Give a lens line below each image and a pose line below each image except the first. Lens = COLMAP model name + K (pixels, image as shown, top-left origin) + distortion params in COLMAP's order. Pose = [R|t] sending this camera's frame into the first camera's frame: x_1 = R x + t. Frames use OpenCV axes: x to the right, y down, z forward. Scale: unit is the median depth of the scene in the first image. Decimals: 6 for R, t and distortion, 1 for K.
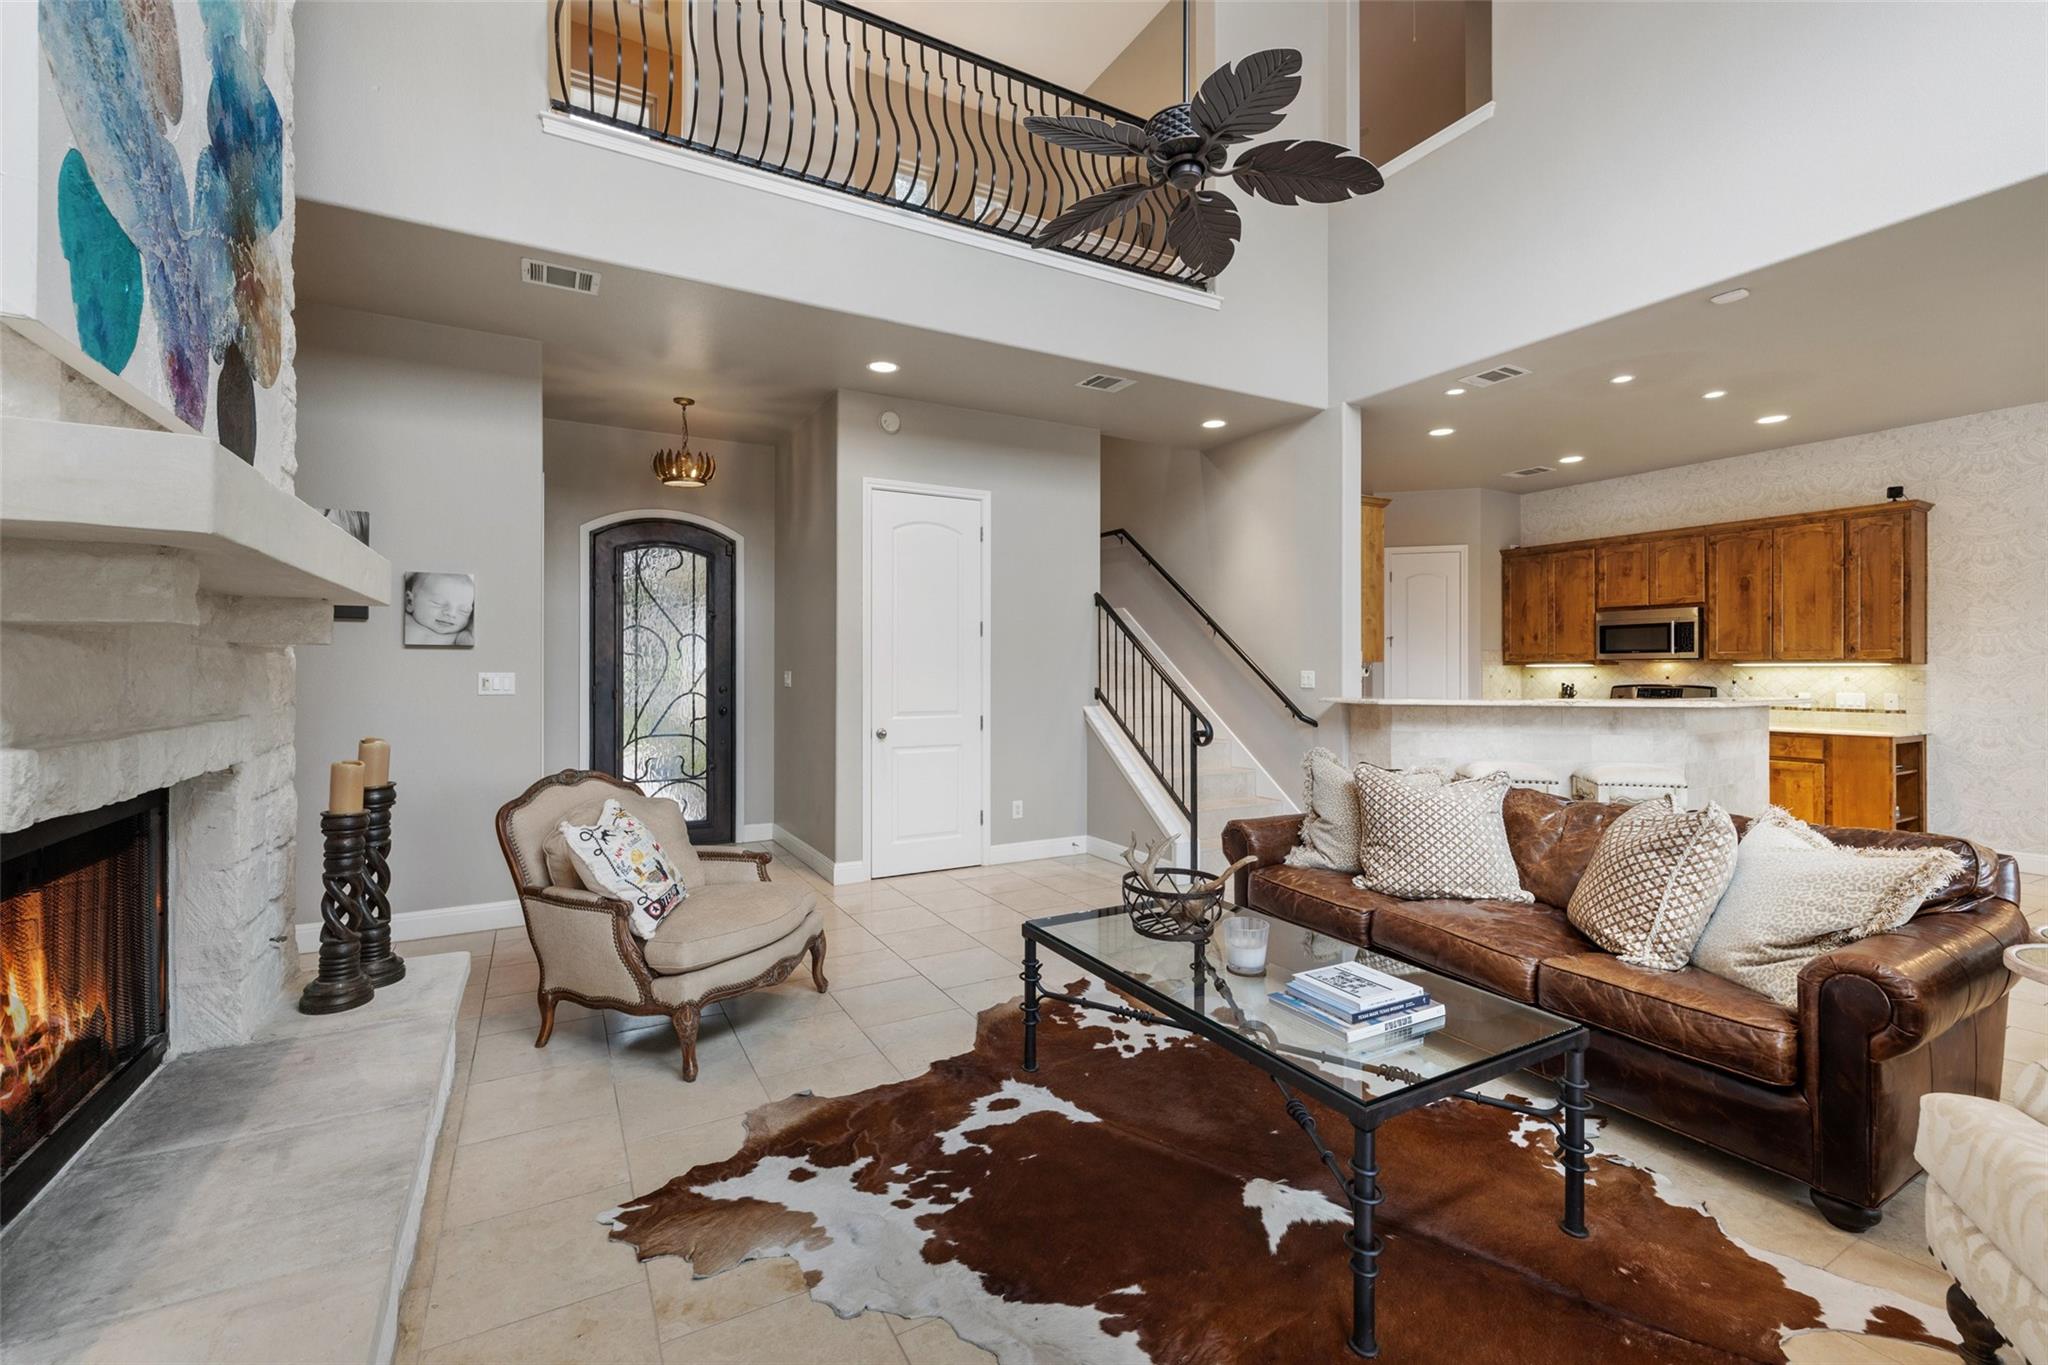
lens RADIAL K [[855.5, 0, 1024.0], [0, 855.5, 682.5], [0, 0, 1]] dist [-0.000574, 0.000010]
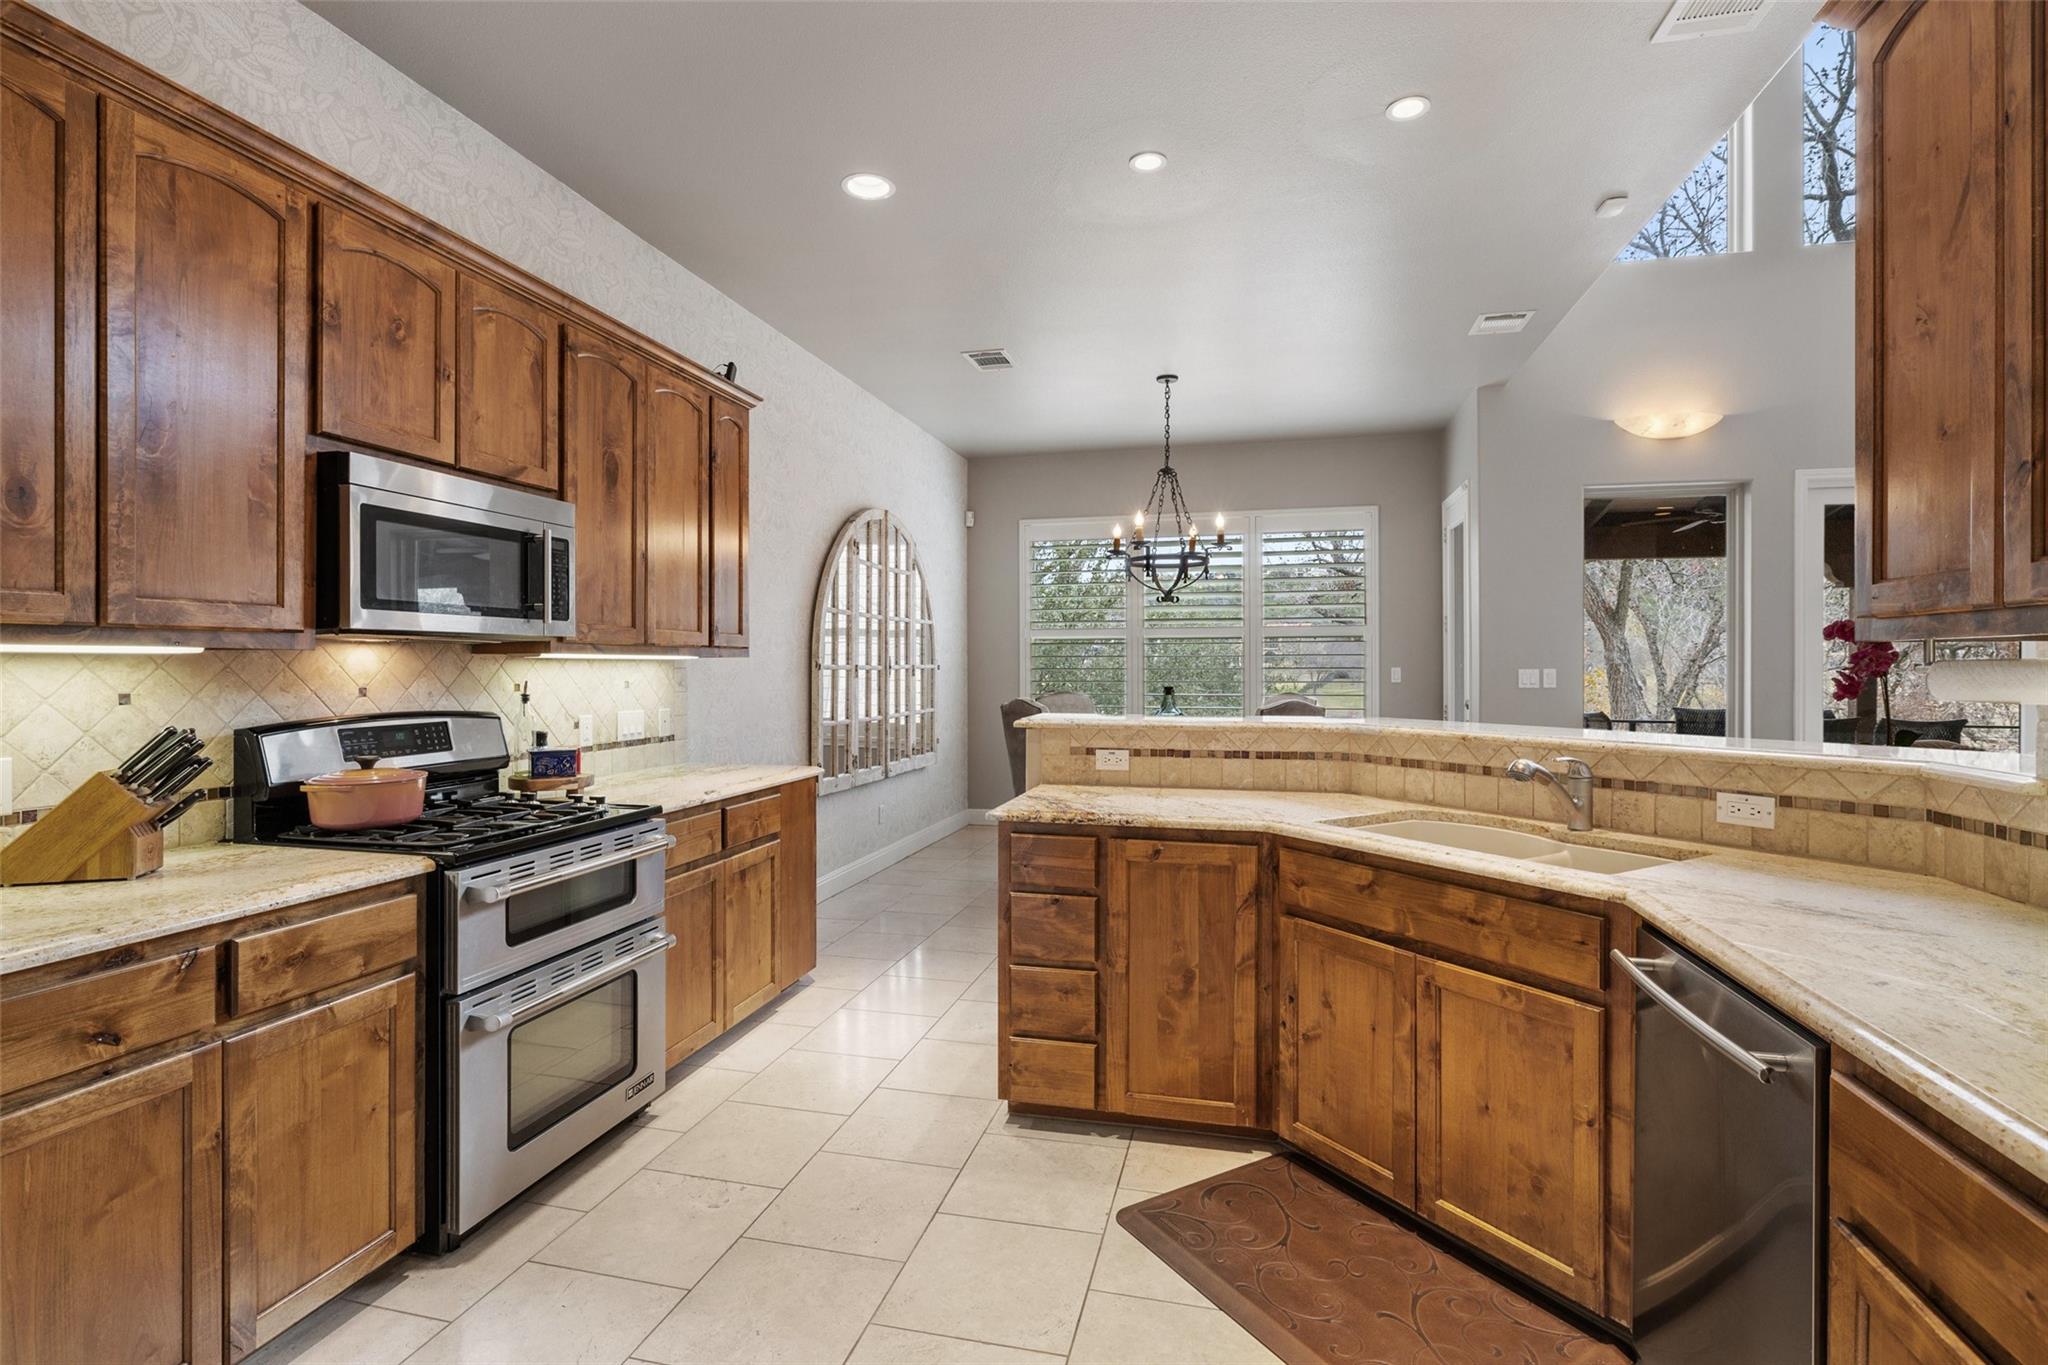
lens RADIAL K [[968.1, 0, 1024.0], [0, 968.1, 682.5], [0, 0, 1]] dist [0.000113, 0.000038]
pose [[-0.727287, -0.013355, 0.686203, 0.367660], [0.009765, 0.999508, 0.029803, -0.020697], [-0.686264, 0.028376, -0.726799, 1.255109]]
